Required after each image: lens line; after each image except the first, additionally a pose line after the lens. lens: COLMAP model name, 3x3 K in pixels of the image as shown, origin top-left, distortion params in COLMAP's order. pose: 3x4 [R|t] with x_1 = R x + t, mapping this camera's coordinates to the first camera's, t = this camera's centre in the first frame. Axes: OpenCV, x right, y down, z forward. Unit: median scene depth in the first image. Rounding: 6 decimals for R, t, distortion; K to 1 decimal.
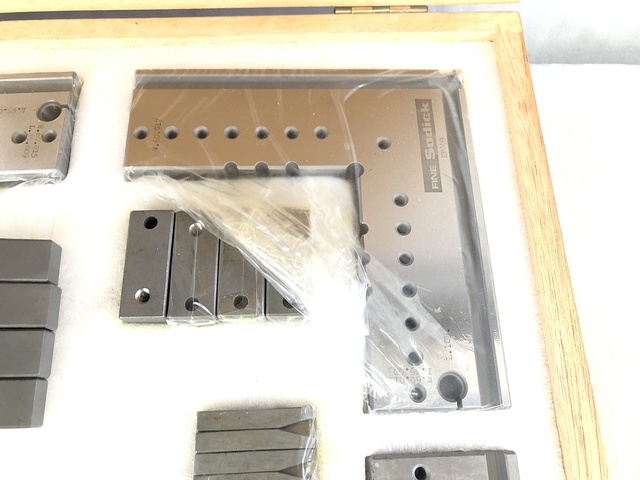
lens RADIAL K [[488.8, 0, 320.0], [0, 488.8, 240.0], [0, 0, 1]] dist [0.000030, -0.001071]
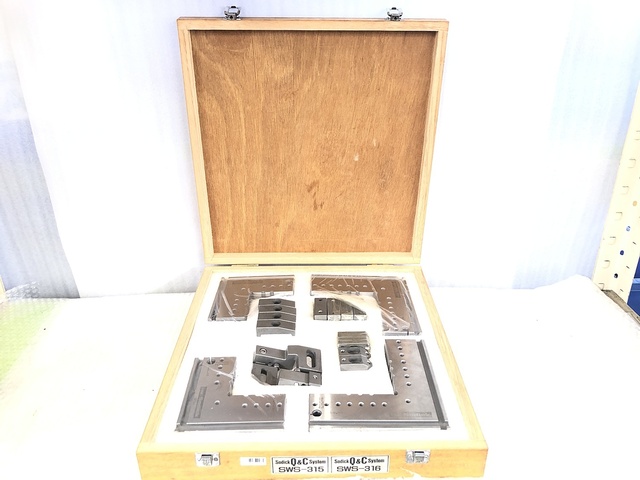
lens RADIAL K [[519.5, 0, 320.0], [0, 519.5, 240.0], [0, 0, 1]] dist [0.001468, -0.001628]
pose [[0.999903, 0.009980, -0.009733, -0.296423], [-0.013940, 0.716451, -0.697498, 2.184694], [0.000013, 0.697566, 0.716521, -1.940702]]
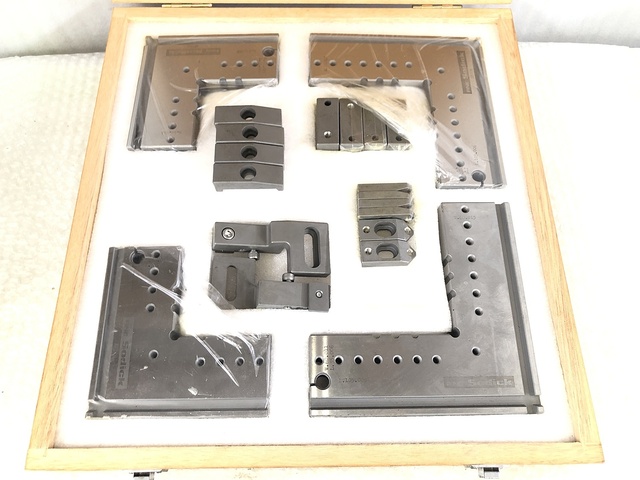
lens RADIAL K [[519.5, 0, 320.0], [0, 519.5, 240.0], [0, 0, 1]] dist [0.001468, -0.001628]
pose [[0.999820, 0.017551, 0.007252, -0.357479], [-0.016992, 0.997334, -0.070959, 0.631359], [-0.008478, 0.070823, 0.997453, -1.015726]]
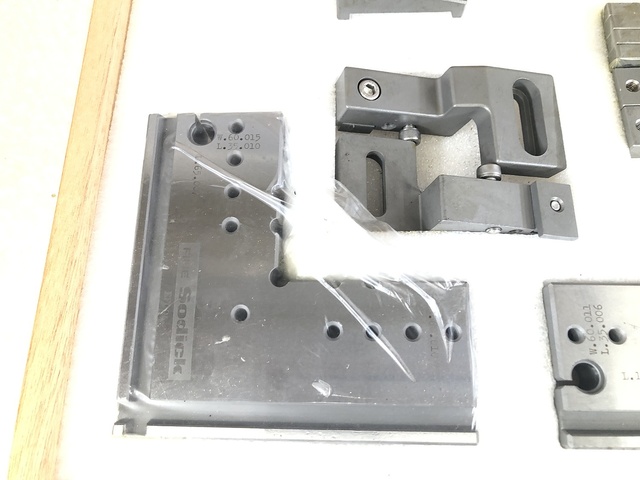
lens RADIAL K [[520.8, 0, 310.6], [0, 520.8, 239.3], [0, 0, 1]] dist [0.001293, -0.005980]
pose [[0.998580, 0.031871, -0.042689, -0.717649], [-0.031146, 0.999361, 0.017535, 0.745298], [0.043220, -0.016180, 0.998935, -0.184029]]
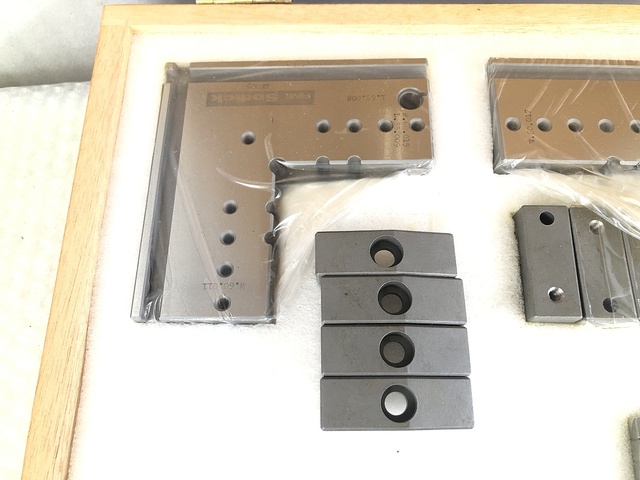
lens RADIAL K [[519.5, 0, 320.0], [0, 519.5, 240.0], [0, 0, 1]] dist [0.001468, -0.001628]
pose [[0.999349, 0.027943, -0.022828, -0.713007], [-0.027944, 0.999609, 0.000283, 0.017844], [0.022827, 0.000355, 0.999739, -0.026168]]
